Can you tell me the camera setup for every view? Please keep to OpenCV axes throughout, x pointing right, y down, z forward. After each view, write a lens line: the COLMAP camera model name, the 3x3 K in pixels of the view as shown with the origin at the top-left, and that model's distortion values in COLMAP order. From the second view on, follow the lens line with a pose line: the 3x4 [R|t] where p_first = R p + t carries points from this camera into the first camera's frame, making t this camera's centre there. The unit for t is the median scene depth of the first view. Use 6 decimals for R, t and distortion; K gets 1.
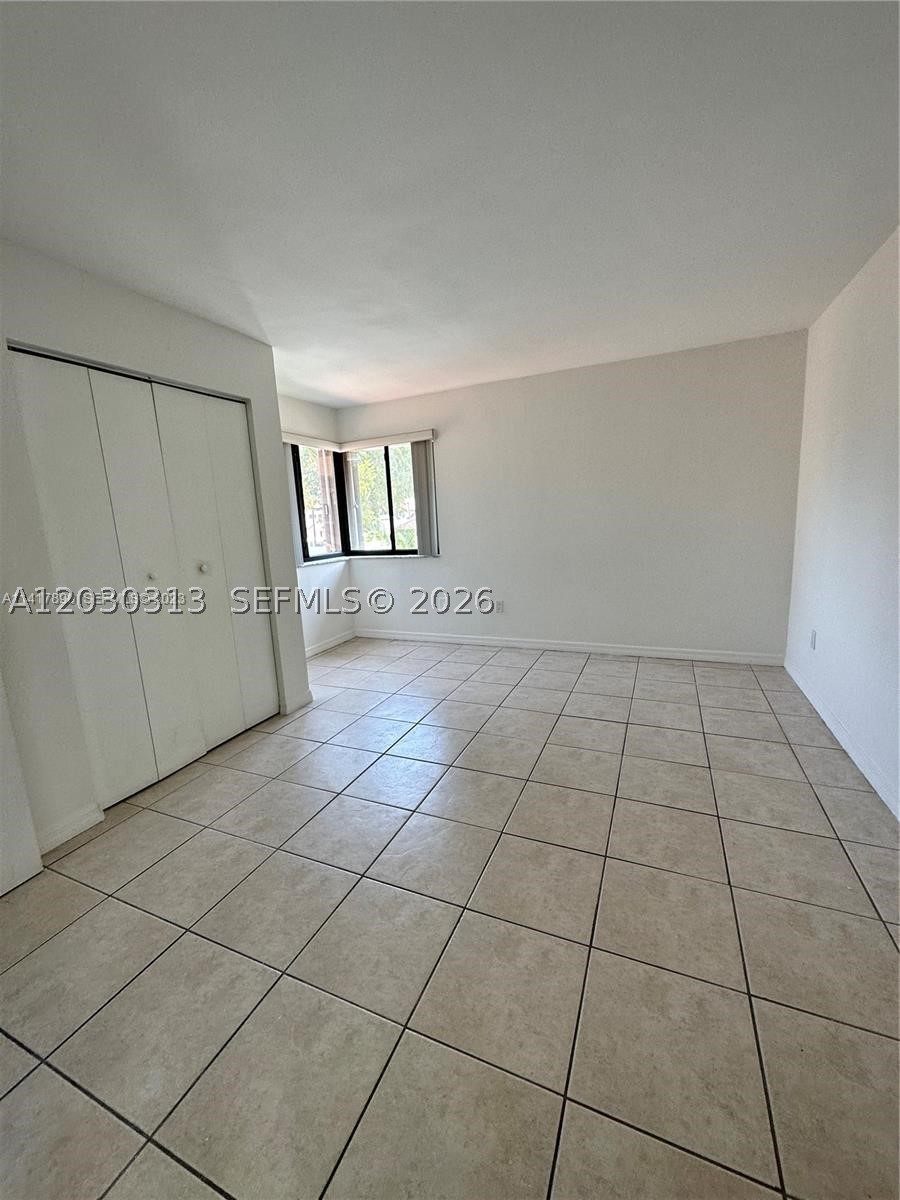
lens RADIAL K [[480.6, 0, 449.7], [0, 480.6, 600.1], [0, 0, 1]] dist [-0.002065, 0.000240]
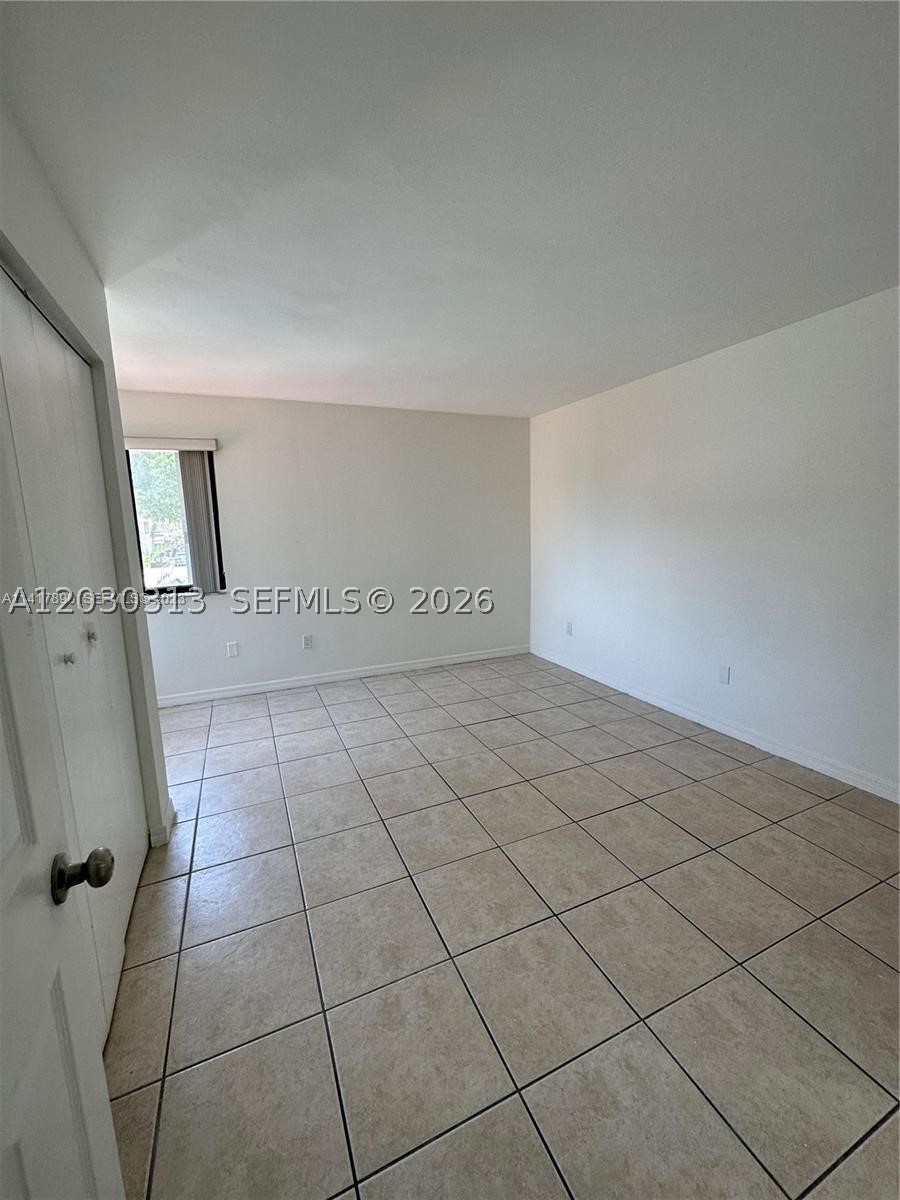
lens RADIAL K [[480.6, 0, 450.8], [0, 480.6, 600.1], [0, 0, 1]] dist [-0.002065, 0.000240]
pose [[0.670607, -0.081324, 0.737341, -0.505867], [0.119795, 0.992798, 0.000547, -0.044505], [-0.732076, 0.087963, 0.675520, 0.225016]]
